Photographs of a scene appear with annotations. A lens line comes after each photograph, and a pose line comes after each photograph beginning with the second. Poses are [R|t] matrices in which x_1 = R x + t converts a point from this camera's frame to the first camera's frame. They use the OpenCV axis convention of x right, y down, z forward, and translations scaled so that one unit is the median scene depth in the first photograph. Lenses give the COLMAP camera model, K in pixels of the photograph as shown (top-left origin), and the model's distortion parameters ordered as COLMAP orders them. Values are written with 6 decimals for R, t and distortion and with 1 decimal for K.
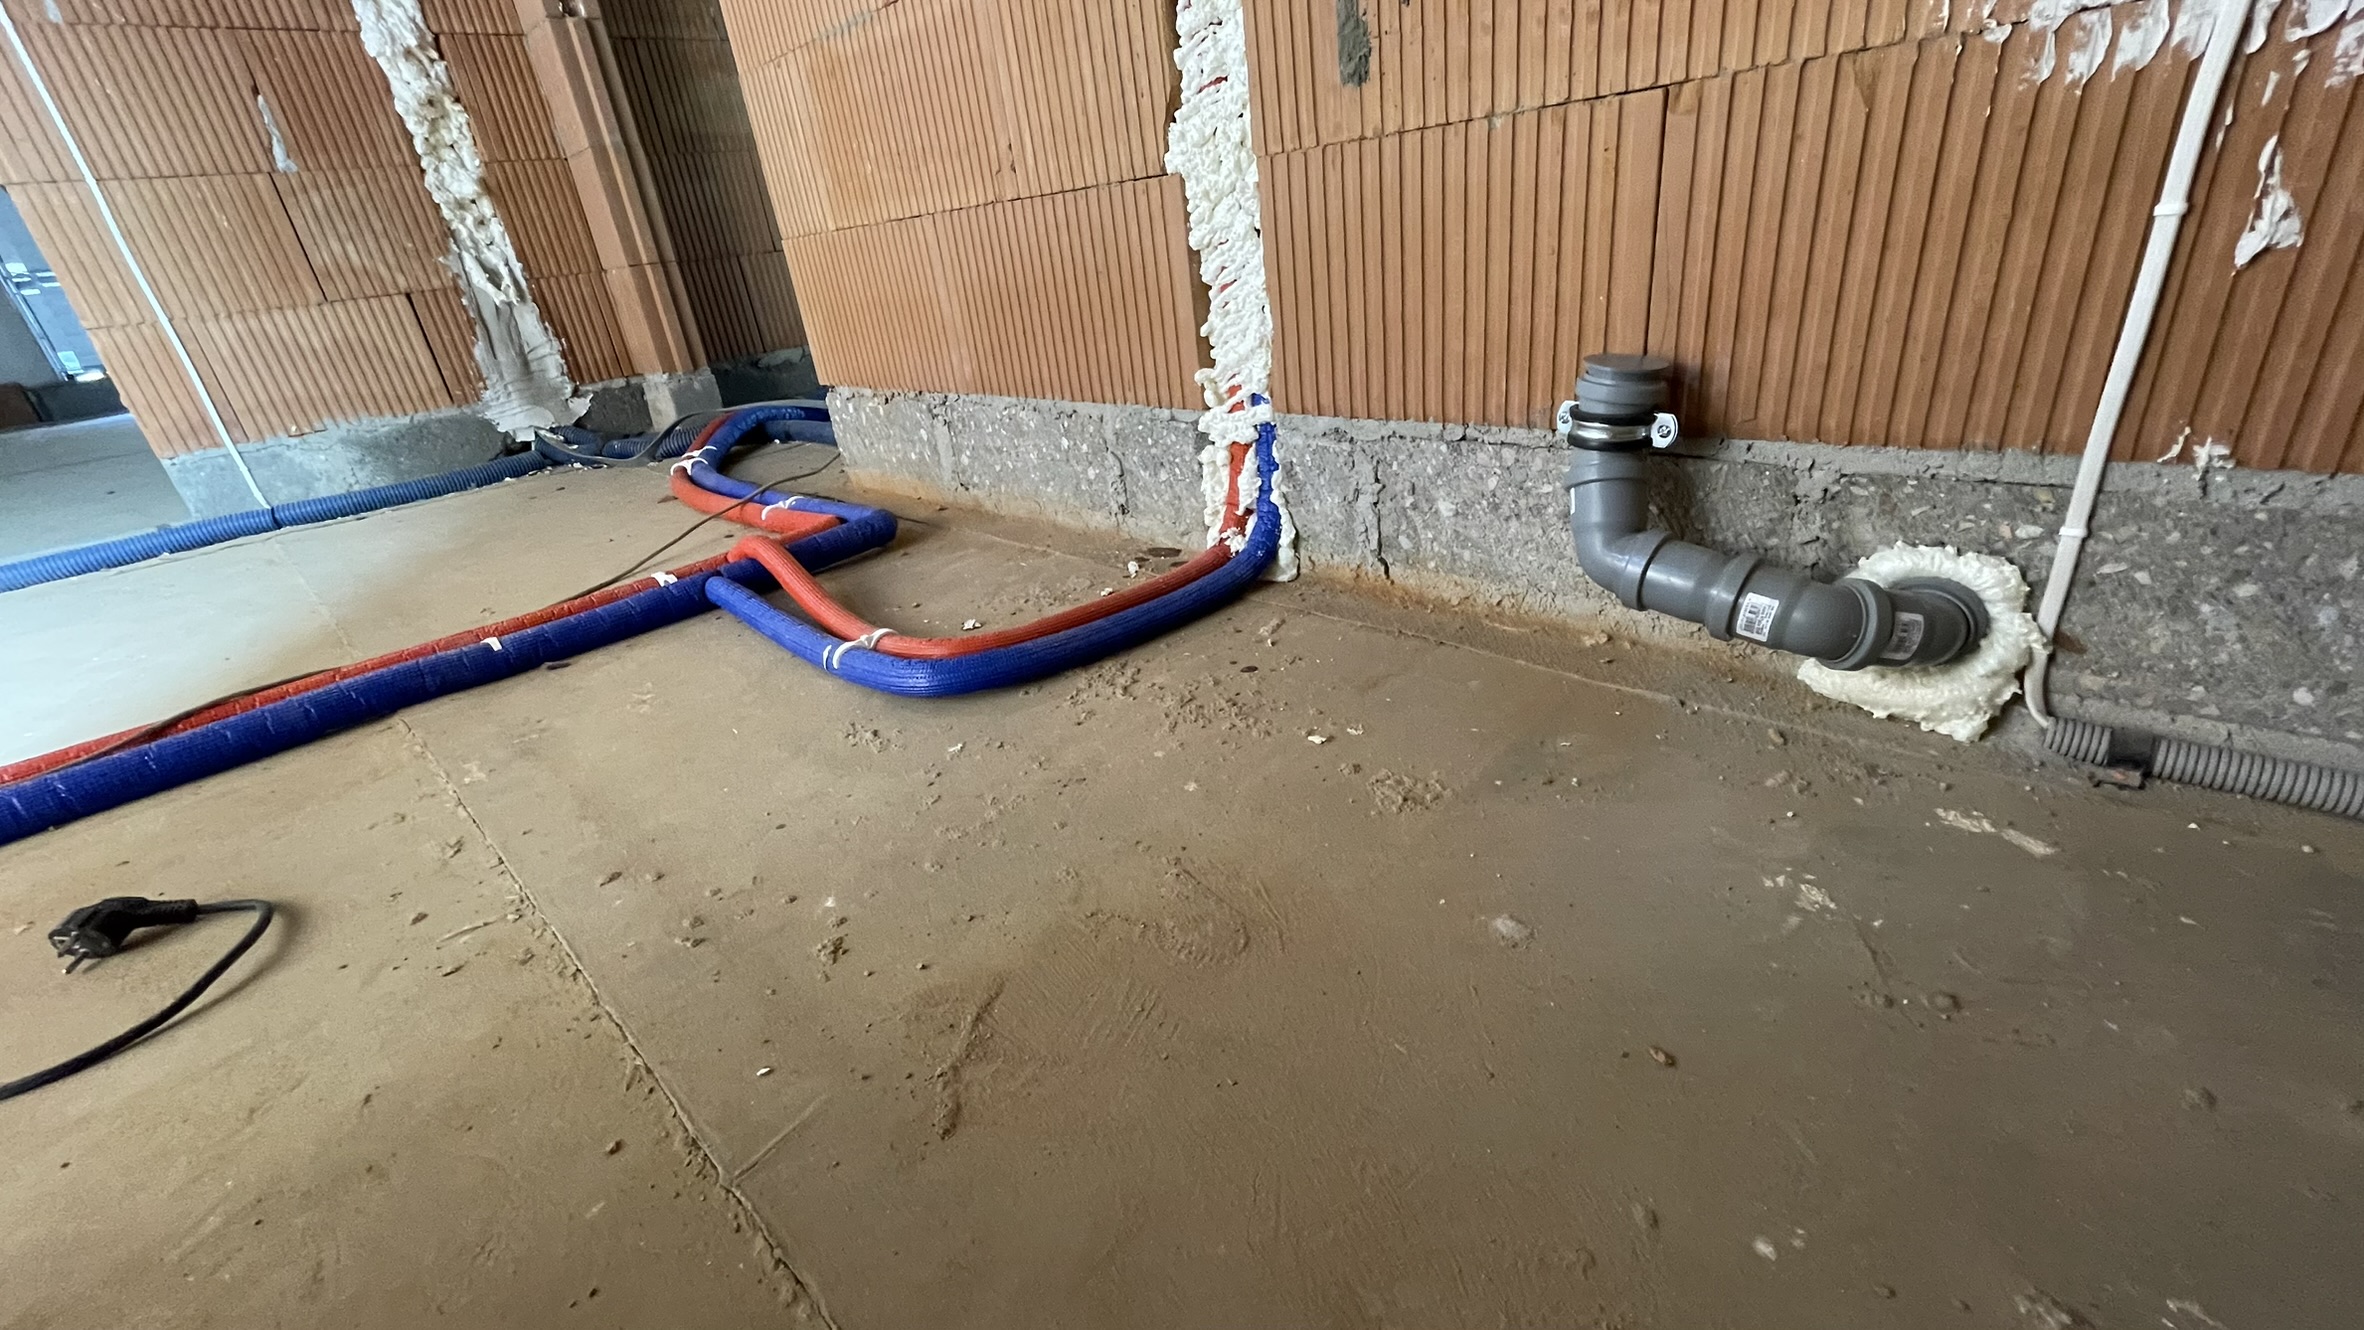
lens RADIAL K [[958.9, 0, 1189.9], [0, 958.9, 657.7], [0, 0, 1]] dist [-0.001285, -0.000162]
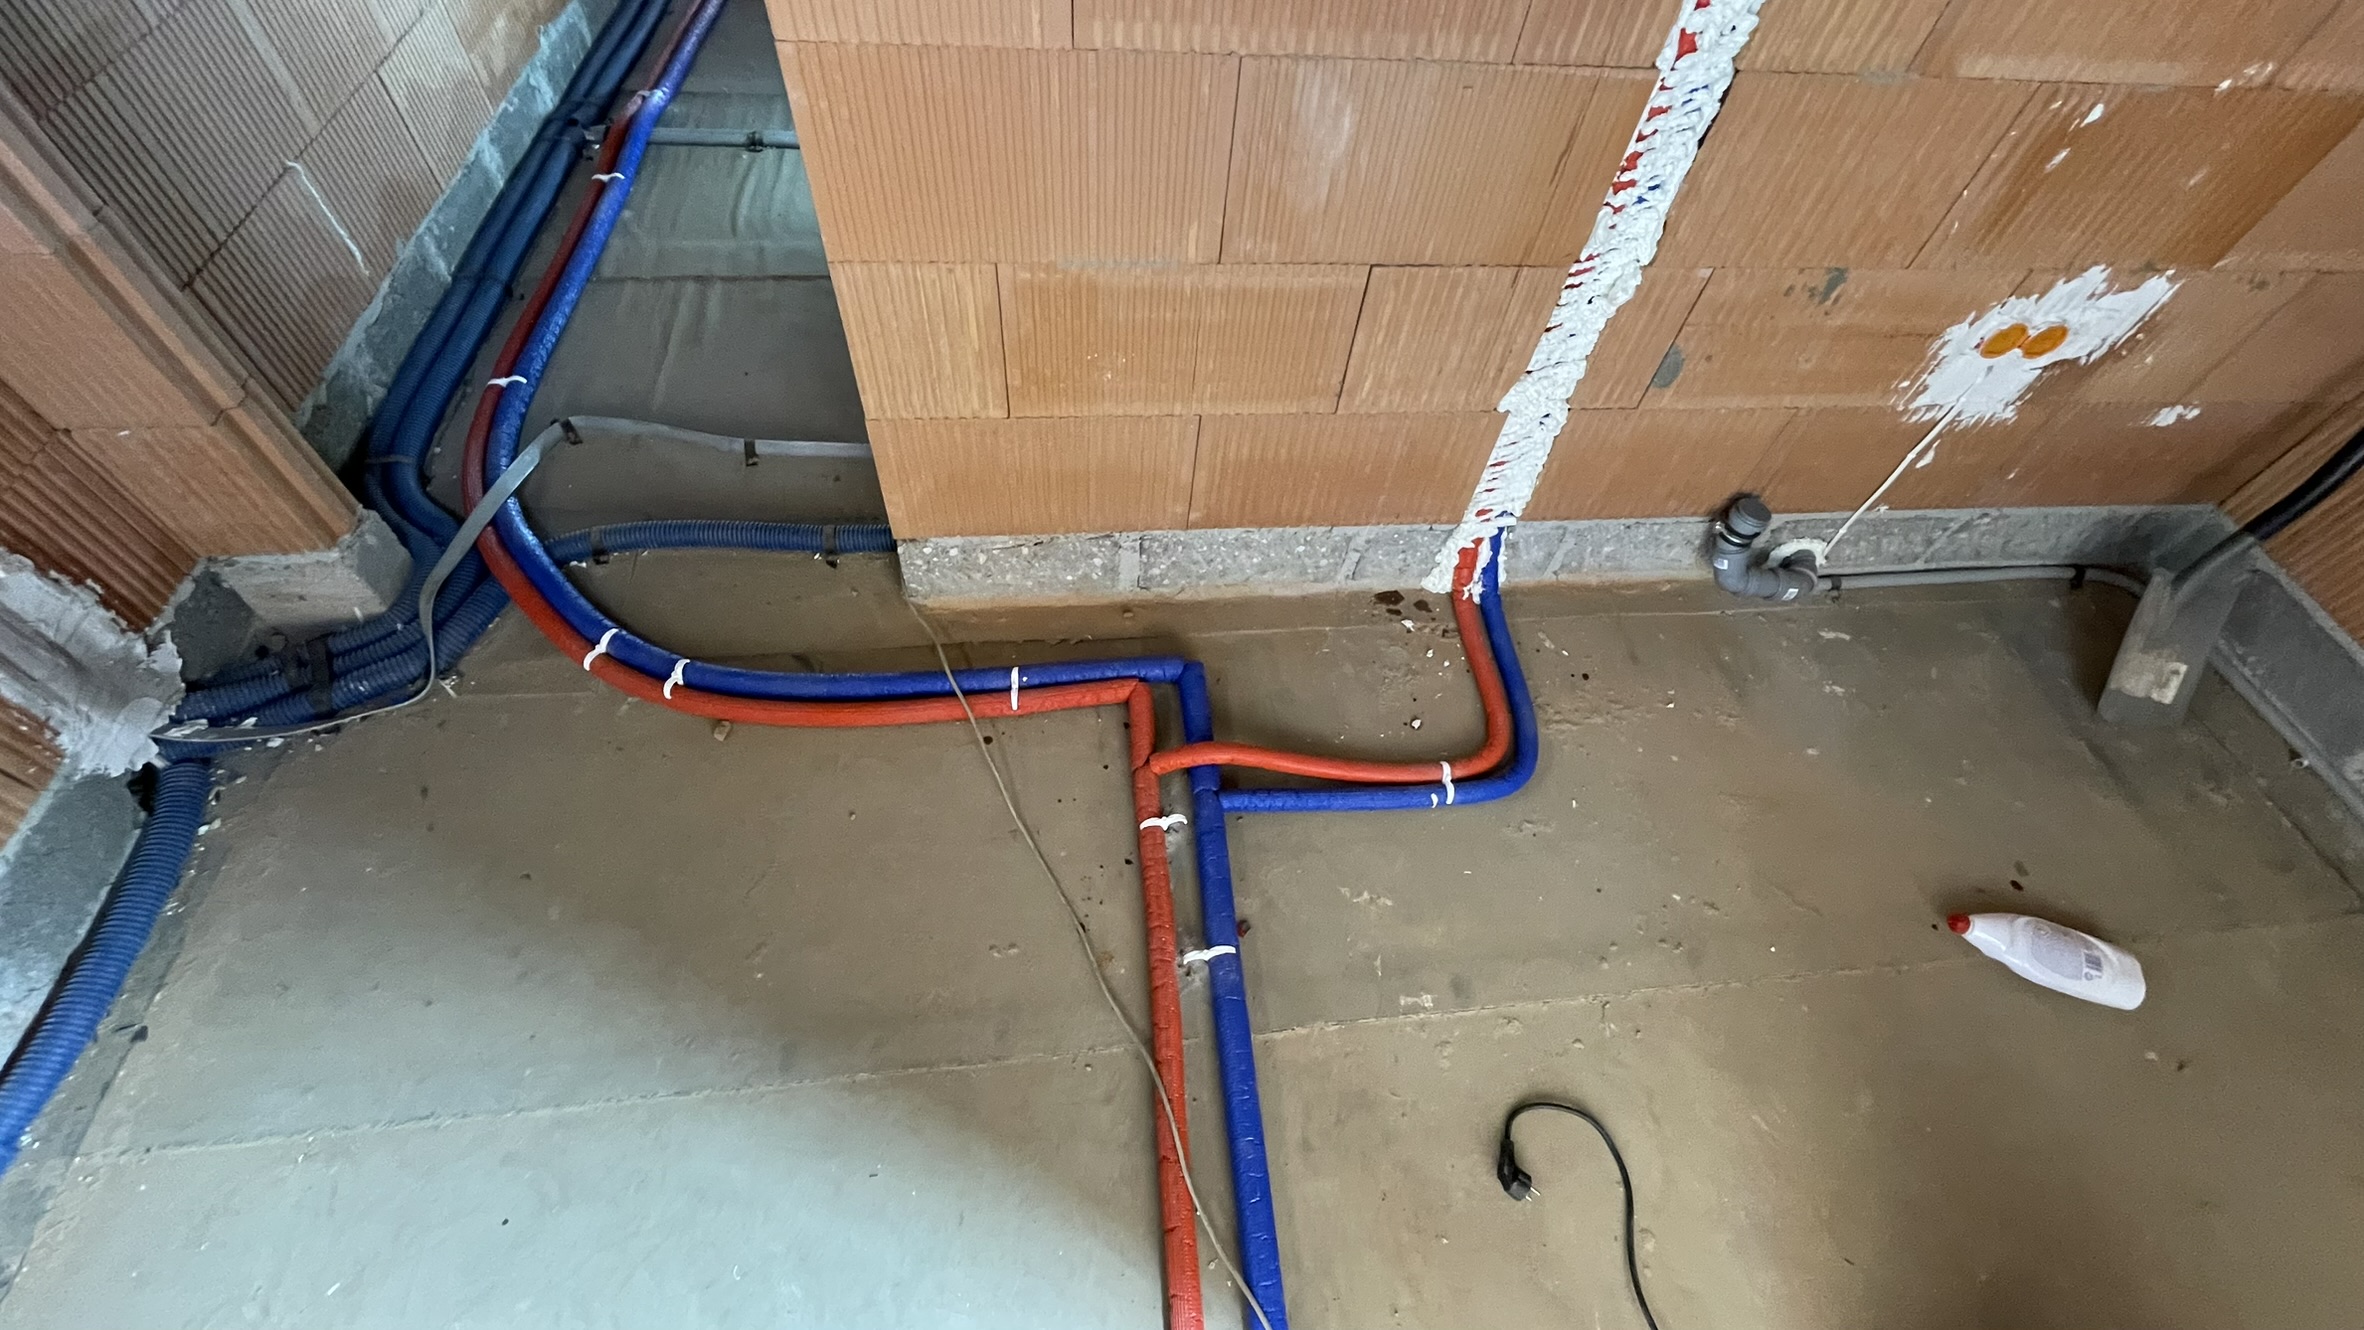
lens RADIAL K [[958.9, 0, 1173.8], [0, 958.9, 675.2], [0, 0, 1]] dist [-0.001285, -0.000162]
pose [[0.622319, -0.532505, 0.573723, -0.636803], [0.188327, 0.813272, 0.550565, -0.493631], [-0.759771, -0.234579, 0.606399, 0.187374]]
